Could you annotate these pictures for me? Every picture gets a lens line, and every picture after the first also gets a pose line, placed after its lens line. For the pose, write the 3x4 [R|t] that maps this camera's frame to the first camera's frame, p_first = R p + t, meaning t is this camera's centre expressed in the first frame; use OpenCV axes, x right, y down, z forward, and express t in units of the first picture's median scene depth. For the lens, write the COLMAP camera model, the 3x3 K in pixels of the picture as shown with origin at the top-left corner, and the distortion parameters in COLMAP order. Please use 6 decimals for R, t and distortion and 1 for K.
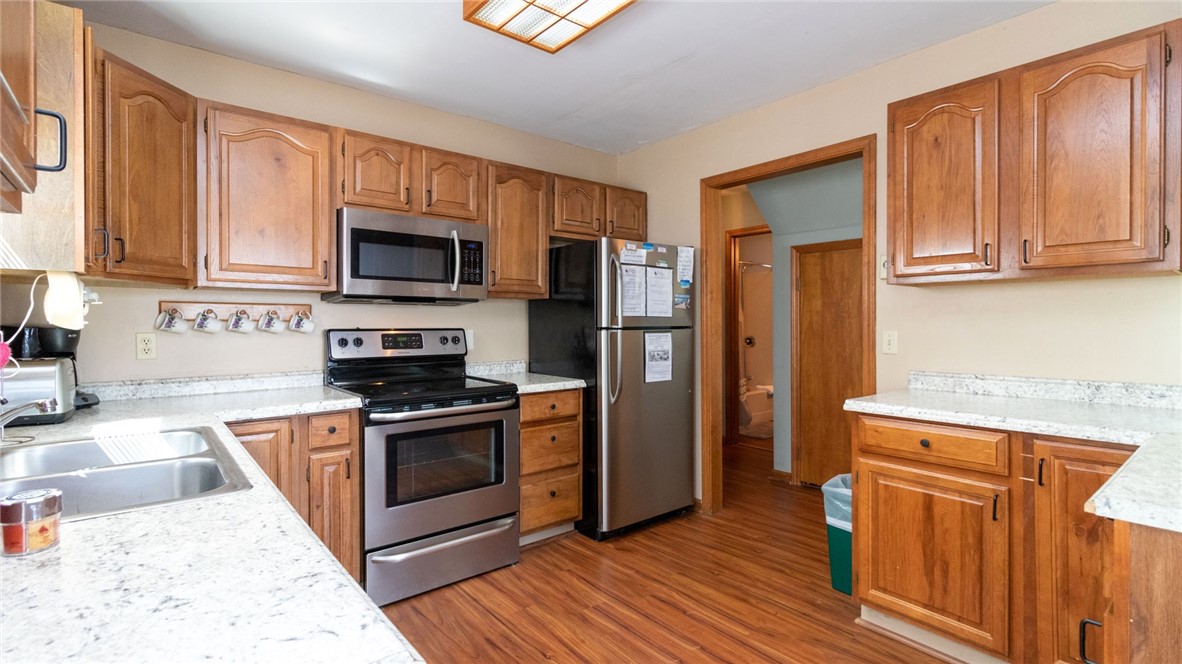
lens RADIAL K [[556.9, 0, 591.0], [0, 556.9, 332.0], [0, 0, 1]] dist [0.000885, 0.000130]
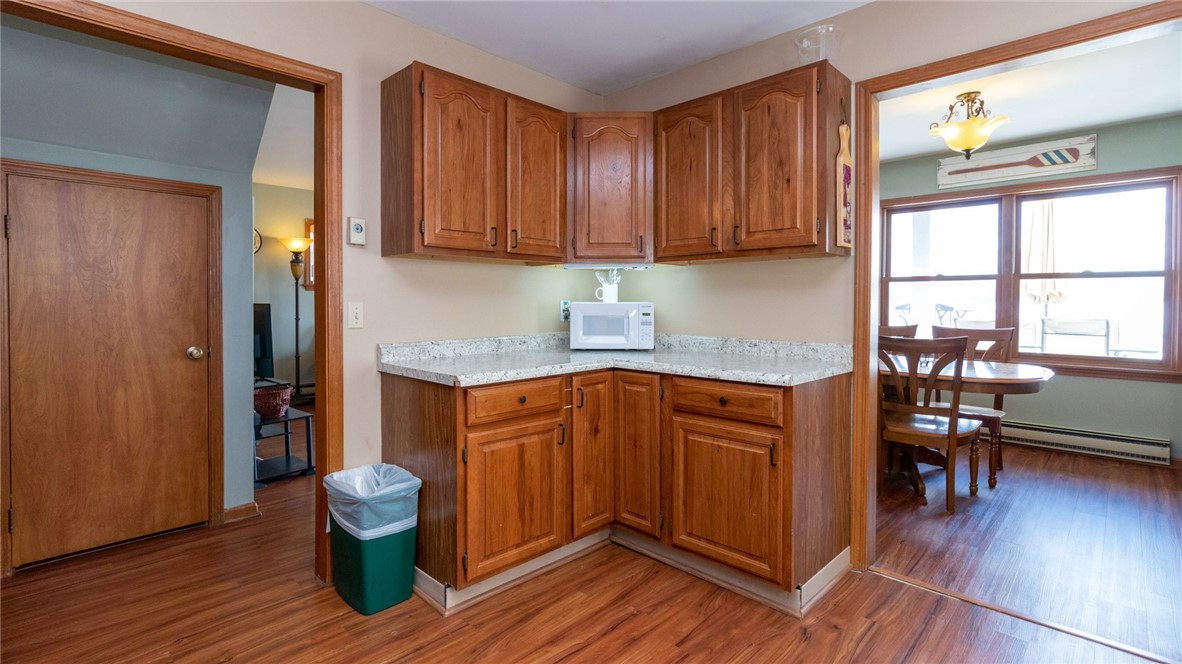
lens RADIAL K [[546.7, 0, 573.8], [0, 546.7, 312.5], [0, 0, 1]] dist [-0.000224, -0.000158]
pose [[-0.095608, -0.015182, 0.995303, -0.460125], [0.016557, 0.999721, 0.016840, 0.006544], [-0.995281, 0.018089, -0.095330, 0.911208]]
